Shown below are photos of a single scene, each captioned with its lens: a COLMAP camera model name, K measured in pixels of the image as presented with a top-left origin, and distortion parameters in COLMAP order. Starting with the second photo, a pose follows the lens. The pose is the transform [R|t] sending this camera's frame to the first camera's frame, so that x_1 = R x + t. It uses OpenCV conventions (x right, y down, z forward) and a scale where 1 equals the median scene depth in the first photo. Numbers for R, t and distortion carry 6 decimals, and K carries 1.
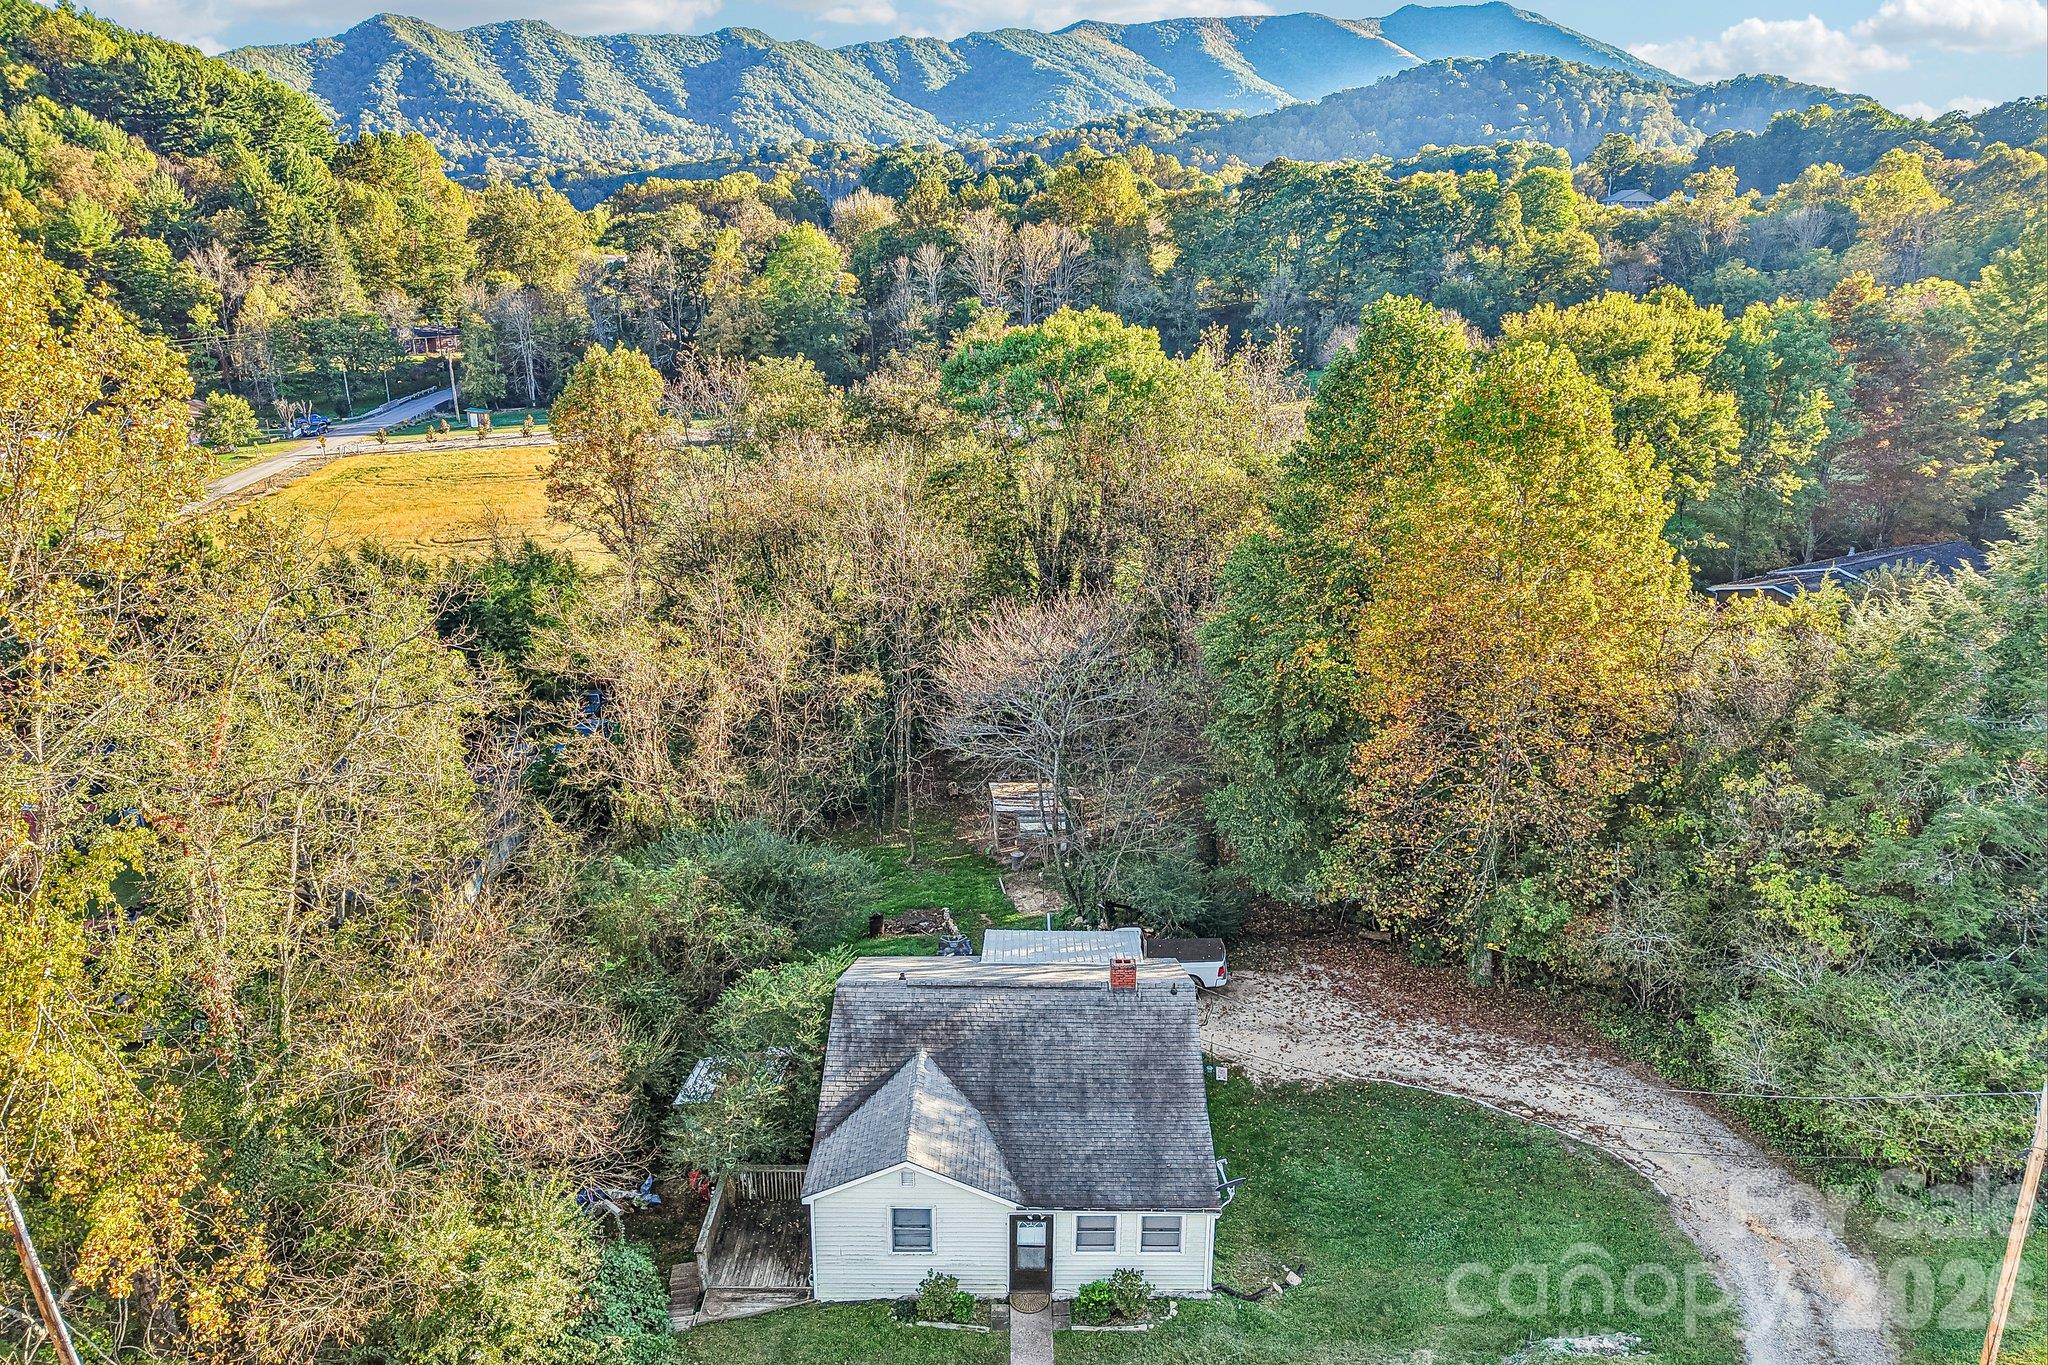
lens RADIAL K [[1363.9, 0, 1044.3], [0, 1363.9, 672.9], [0, 0, 1]] dist [0.012810, -0.003394]
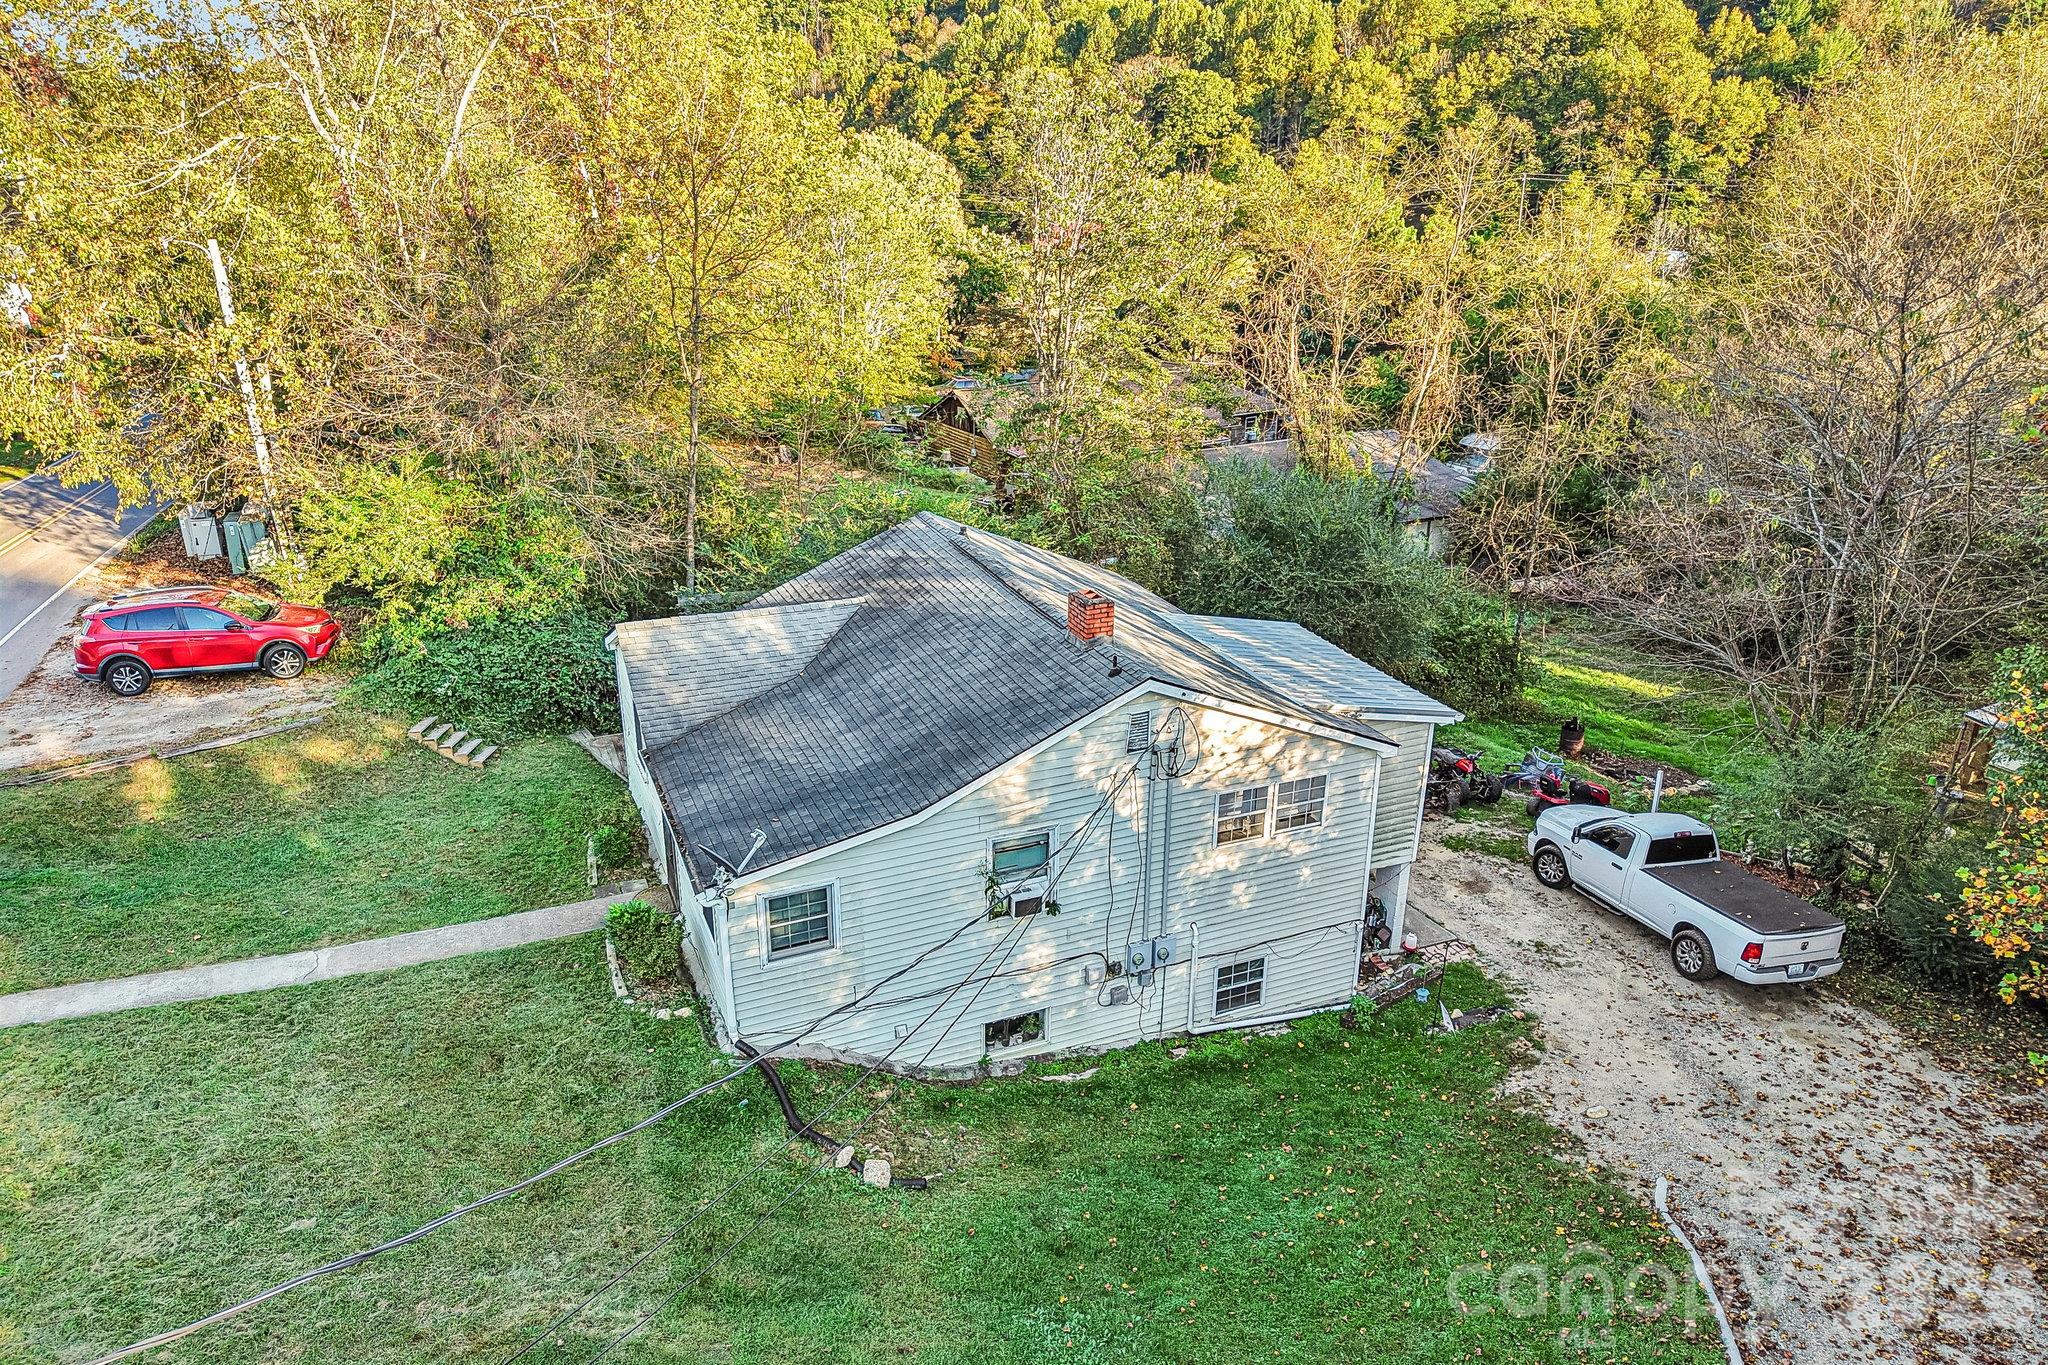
lens RADIAL K [[1410.5, 0, 1030.7], [0, 1410.5, 647.4], [0, 0, 1]] dist [0.015733, -0.007188]
pose [[0.386046, 0.315693, -0.866780, 0.079530], [-0.294189, 0.932689, 0.208672, 0.017369], [0.874312, 0.174440, 0.452934, 0.102565]]
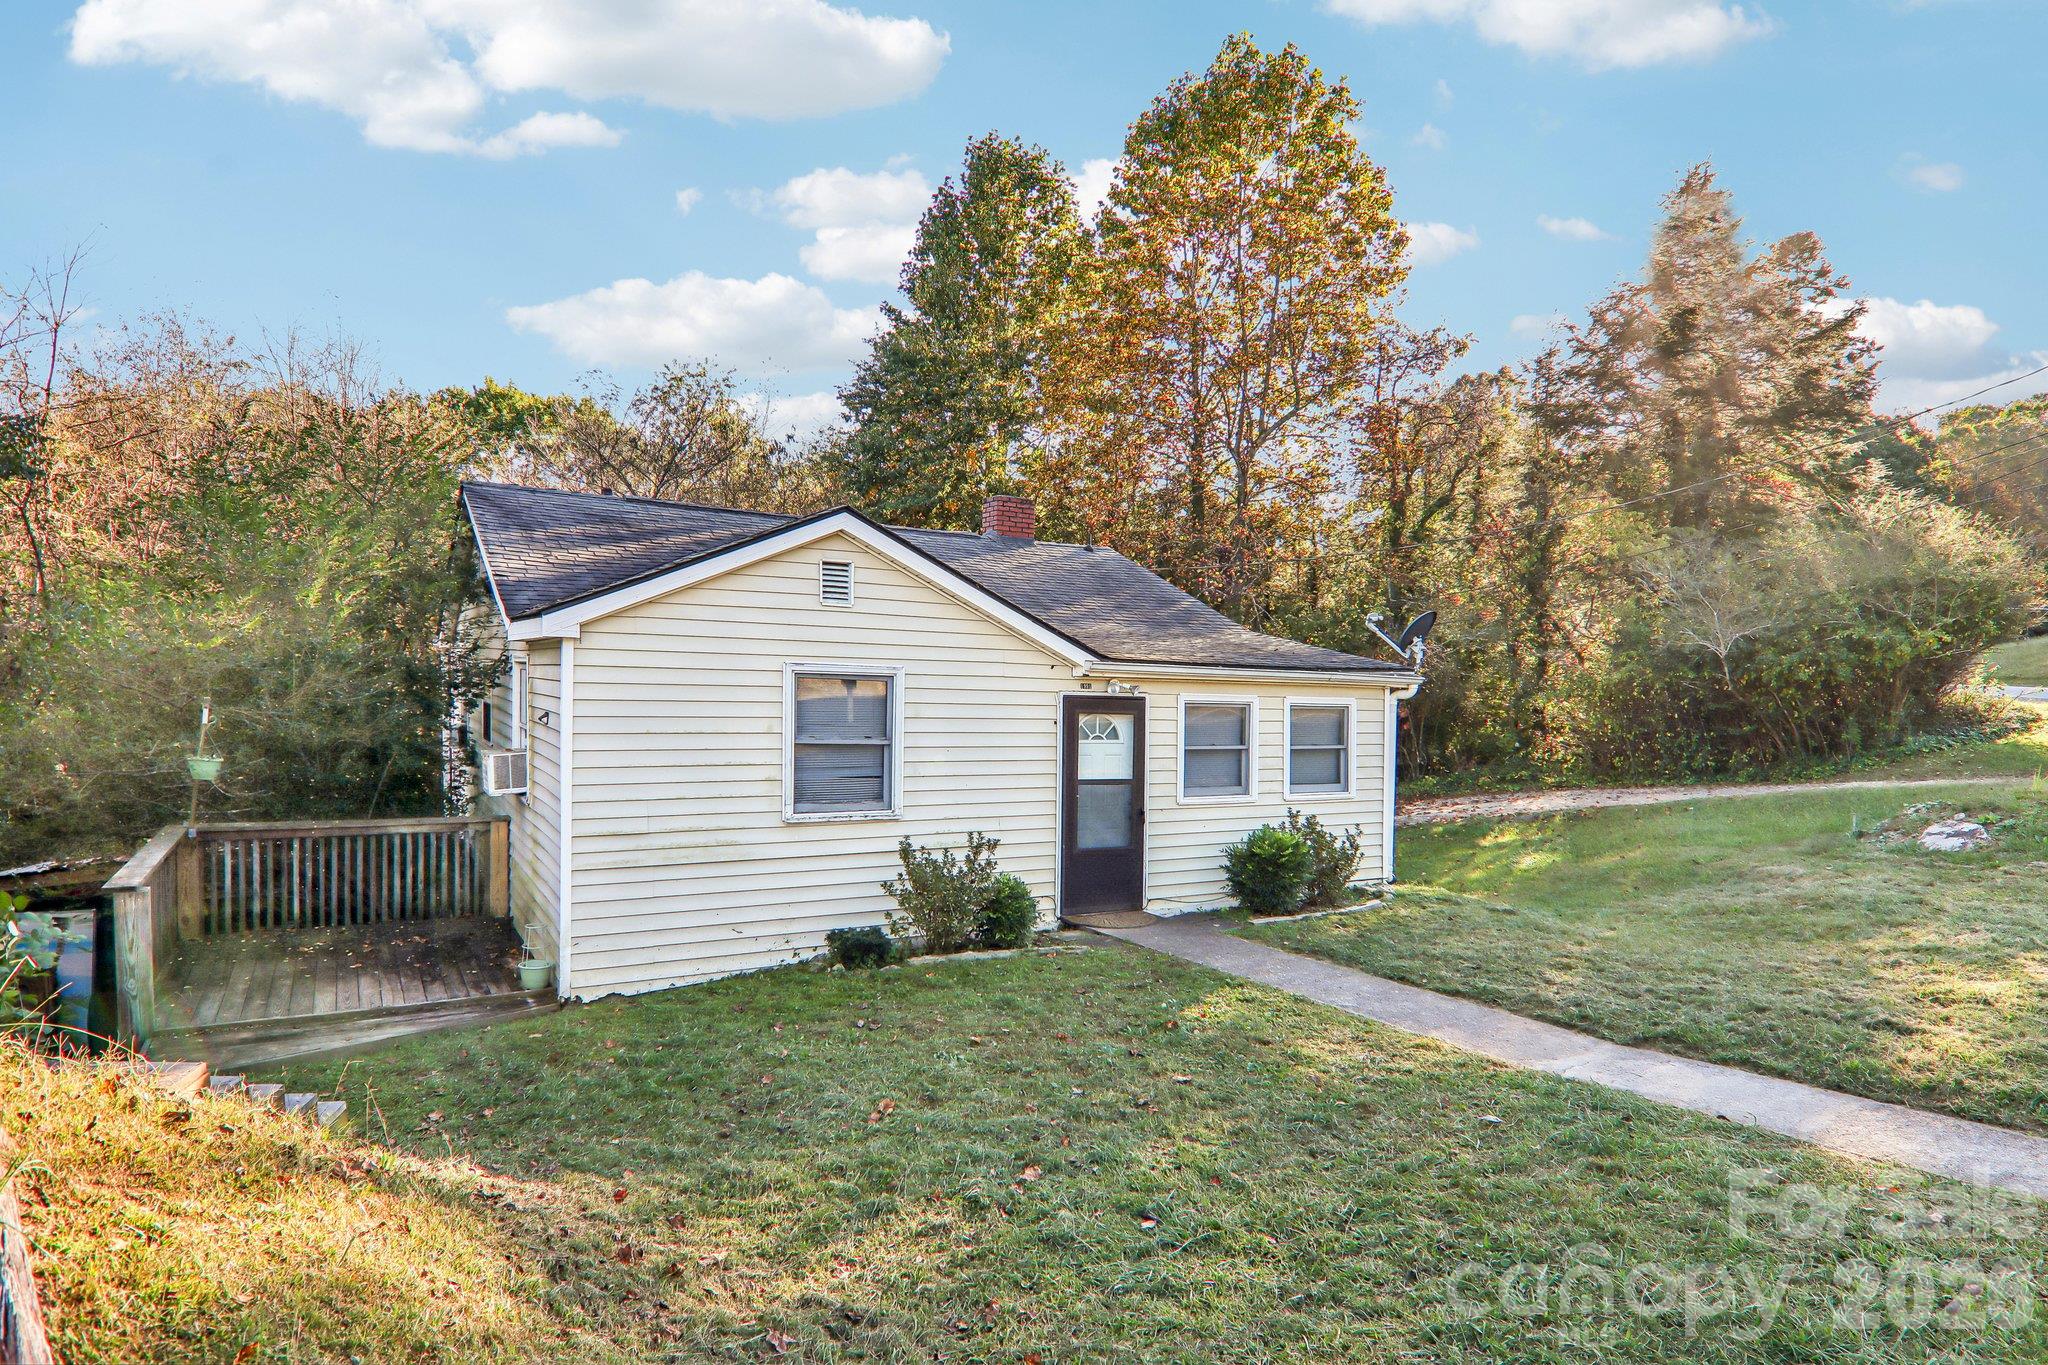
lens RADIAL K [[1113.7, 0, 1024.0], [0, 1113.7, 682.5], [0, 0, 1]] dist [-0.000071, -0.000112]
pose [[0.864310, 0.009755, 0.502865, -0.025837], [0.145279, 0.952353, -0.268176, 0.059577], [-0.481520, 0.304843, 0.821711, 0.089079]]
